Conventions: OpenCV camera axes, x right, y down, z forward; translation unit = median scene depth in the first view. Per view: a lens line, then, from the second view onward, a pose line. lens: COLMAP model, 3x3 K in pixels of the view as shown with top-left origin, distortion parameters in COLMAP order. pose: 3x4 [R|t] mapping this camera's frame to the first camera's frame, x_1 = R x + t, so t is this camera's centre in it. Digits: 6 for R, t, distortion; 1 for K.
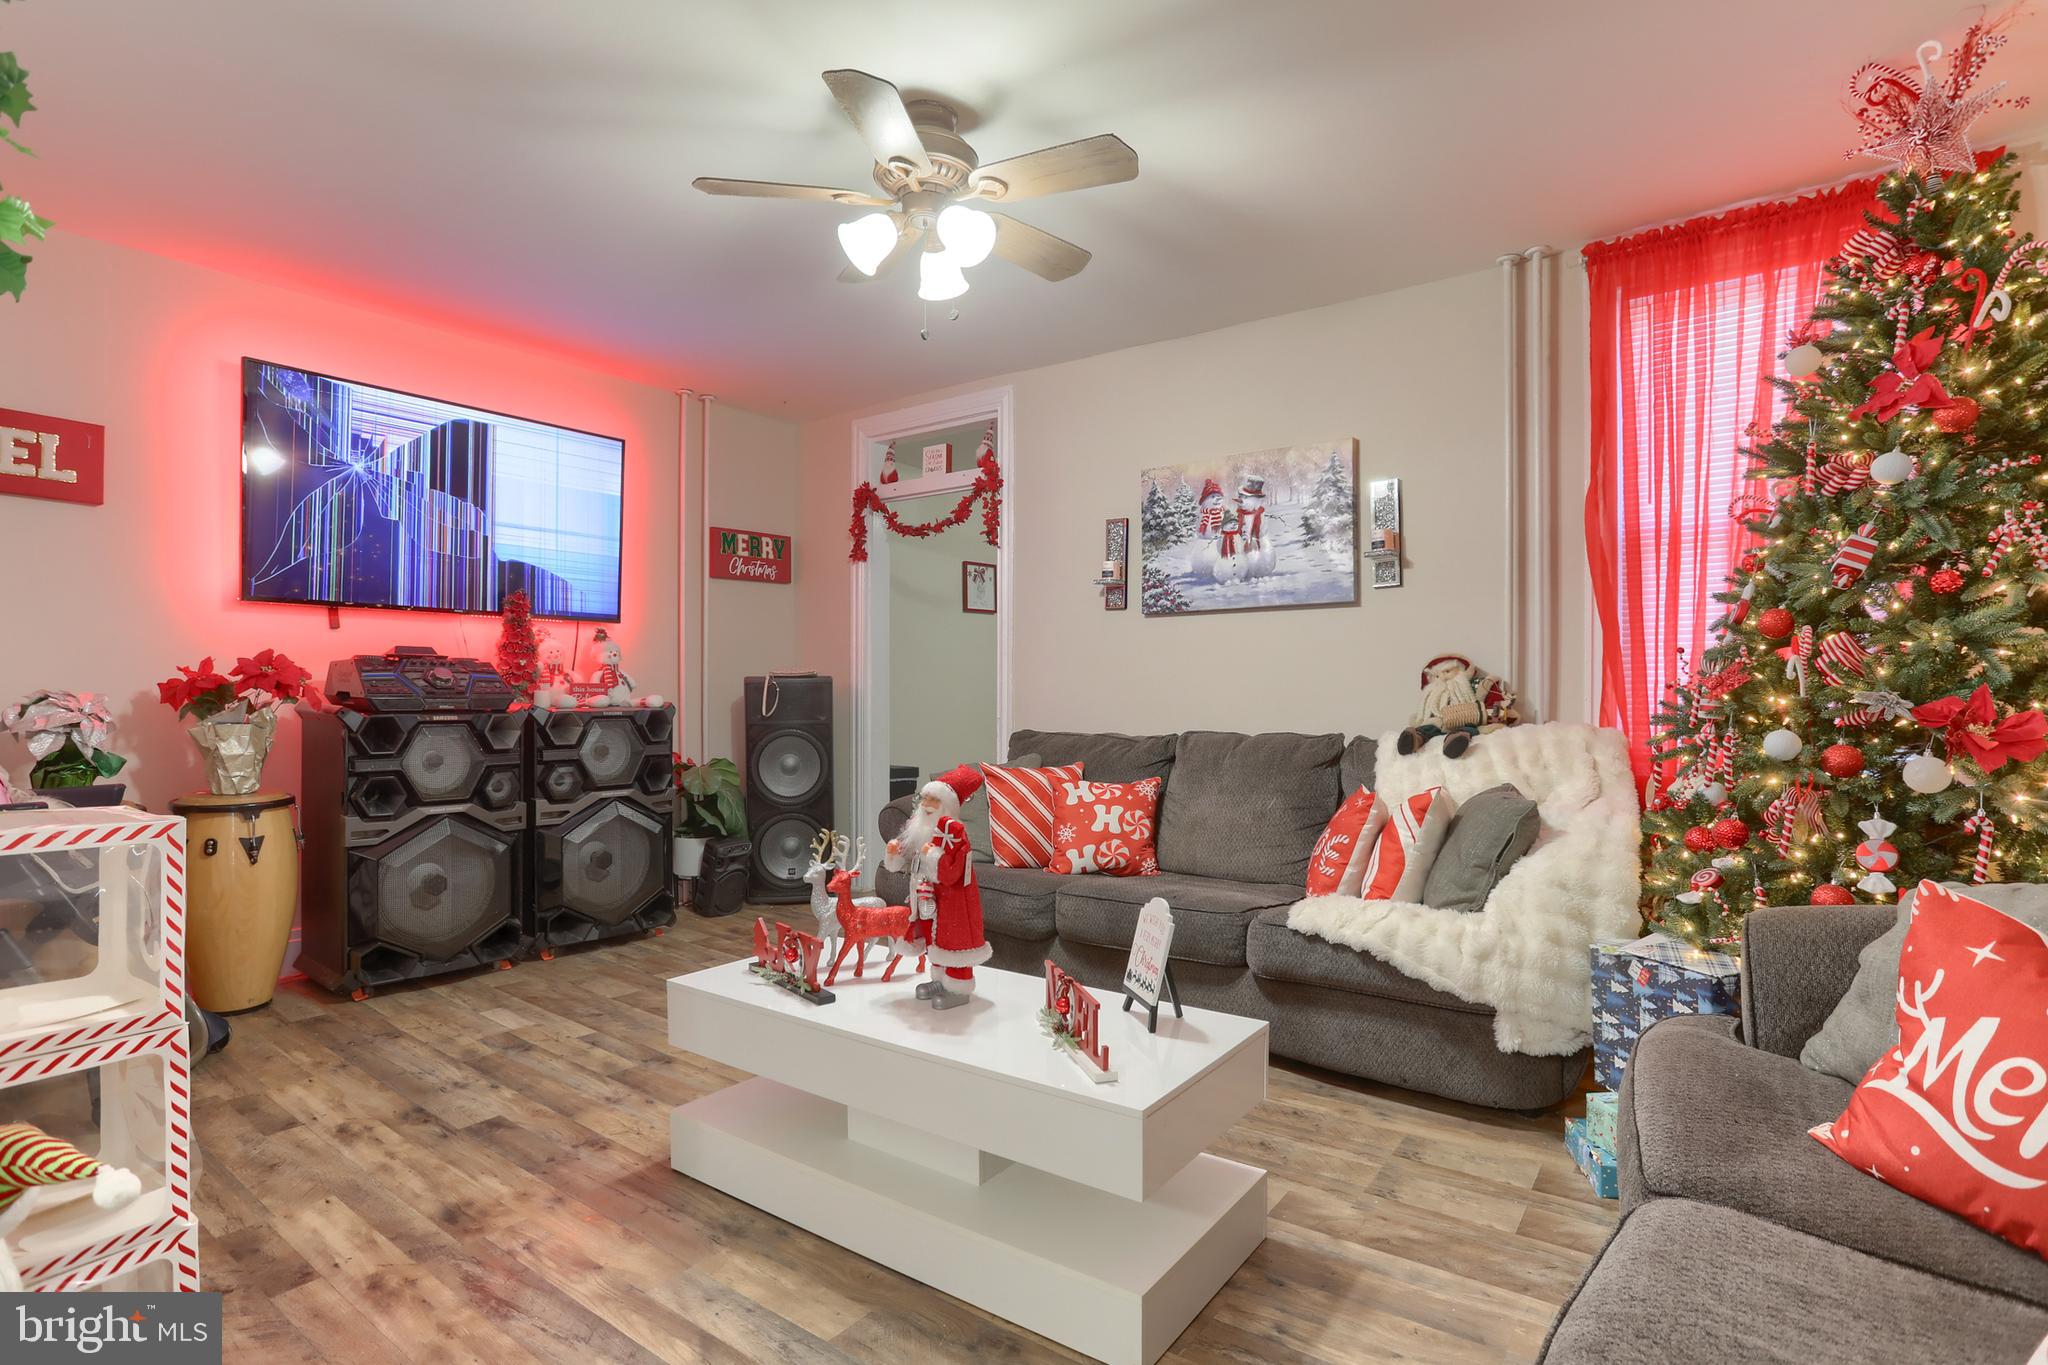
lens RADIAL K [[1008.5, 0, 1024.0], [0, 1008.5, 682.5], [0, 0, 1]] dist [-0.067720, 0.040232]
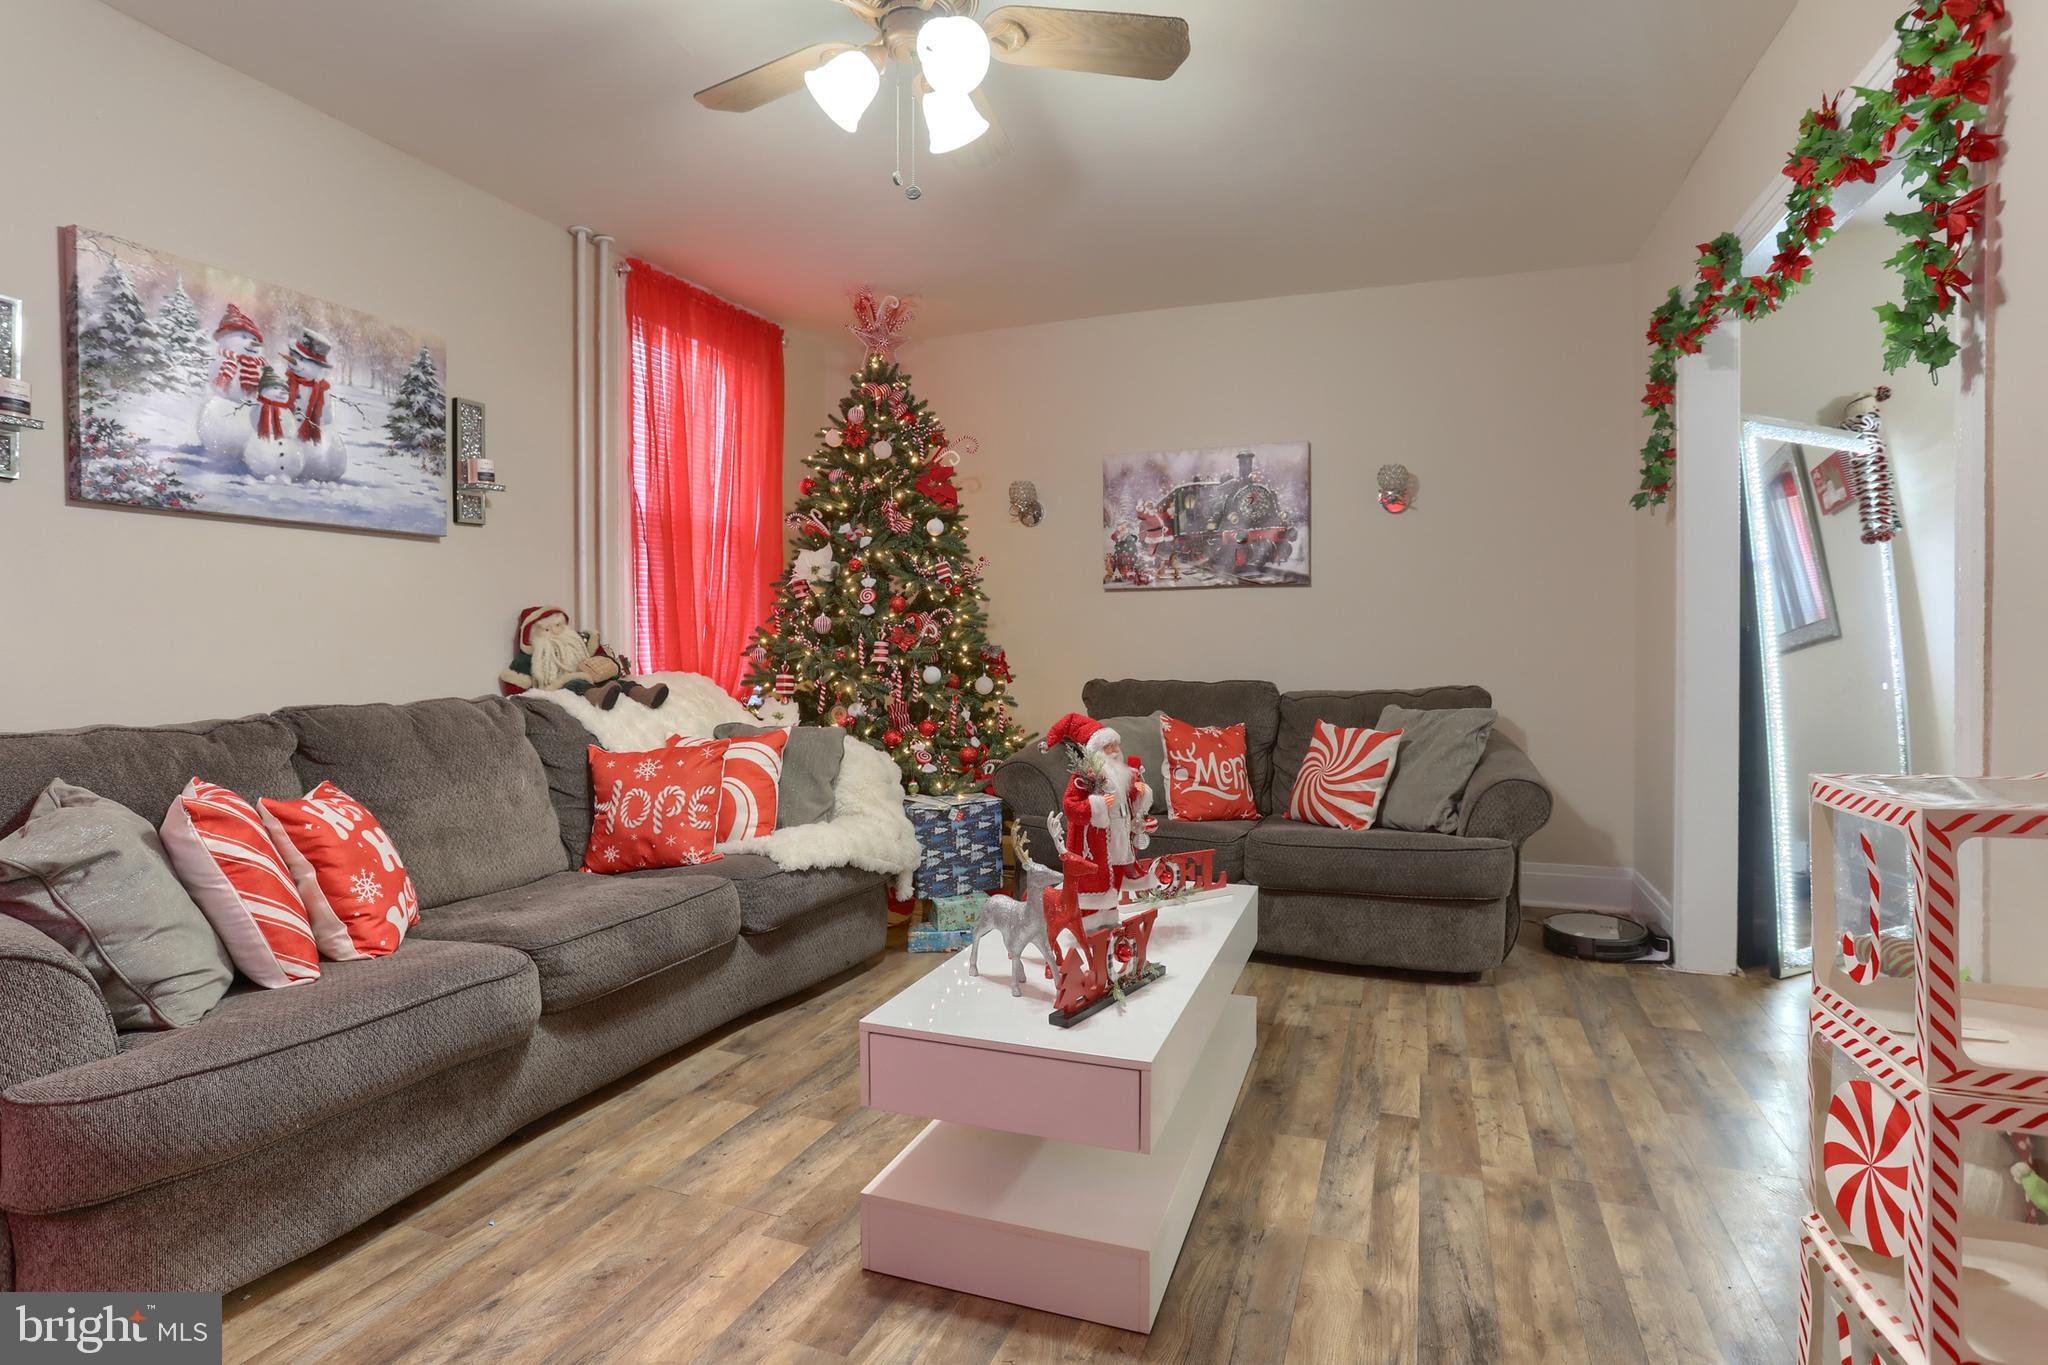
lens RADIAL K [[1038.1, 0, 1028.4], [0, 1038.1, 644.4], [0, 0, 1]] dist [-0.078898, 0.048701]
pose [[-0.275102, 0.002056, 0.961413, -0.893509], [-0.006238, 0.999973, -0.003924, 0.012150], [-0.961395, -0.007077, -0.275081, 1.129855]]
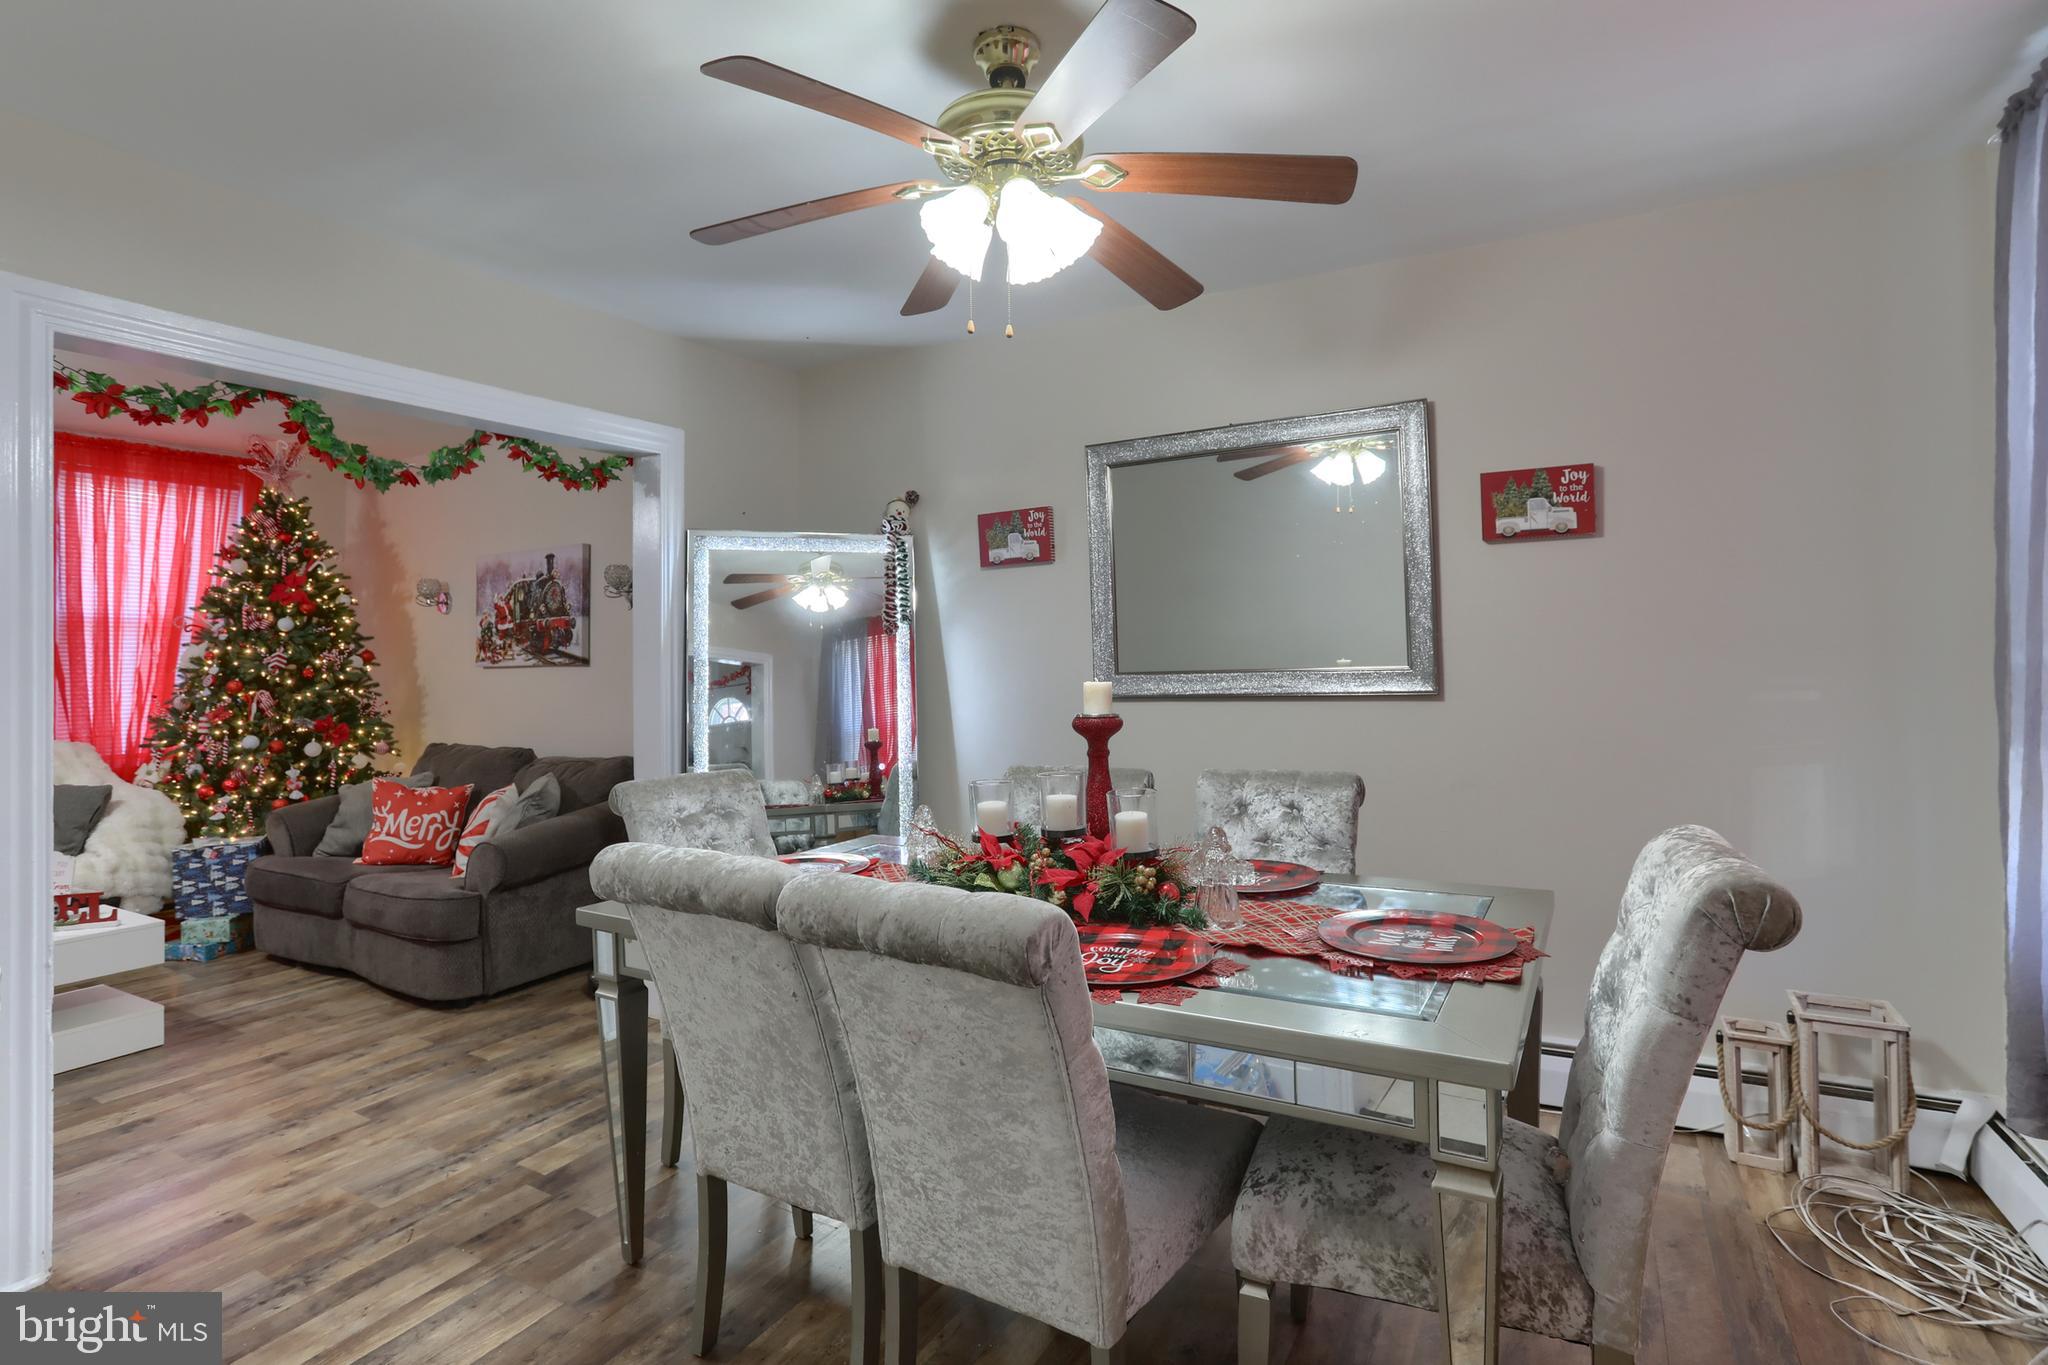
lens RADIAL K [[1012.5, 0, 1032.6], [0, 1012.5, 657.9], [0, 0, 1]] dist [-0.055349, 0.030130]
pose [[-0.120905, 0.012076, 0.992591, -1.425393], [-0.002949, 0.999917, -0.012524, -0.089900], [-0.992660, -0.004441, -0.120859, -0.420446]]
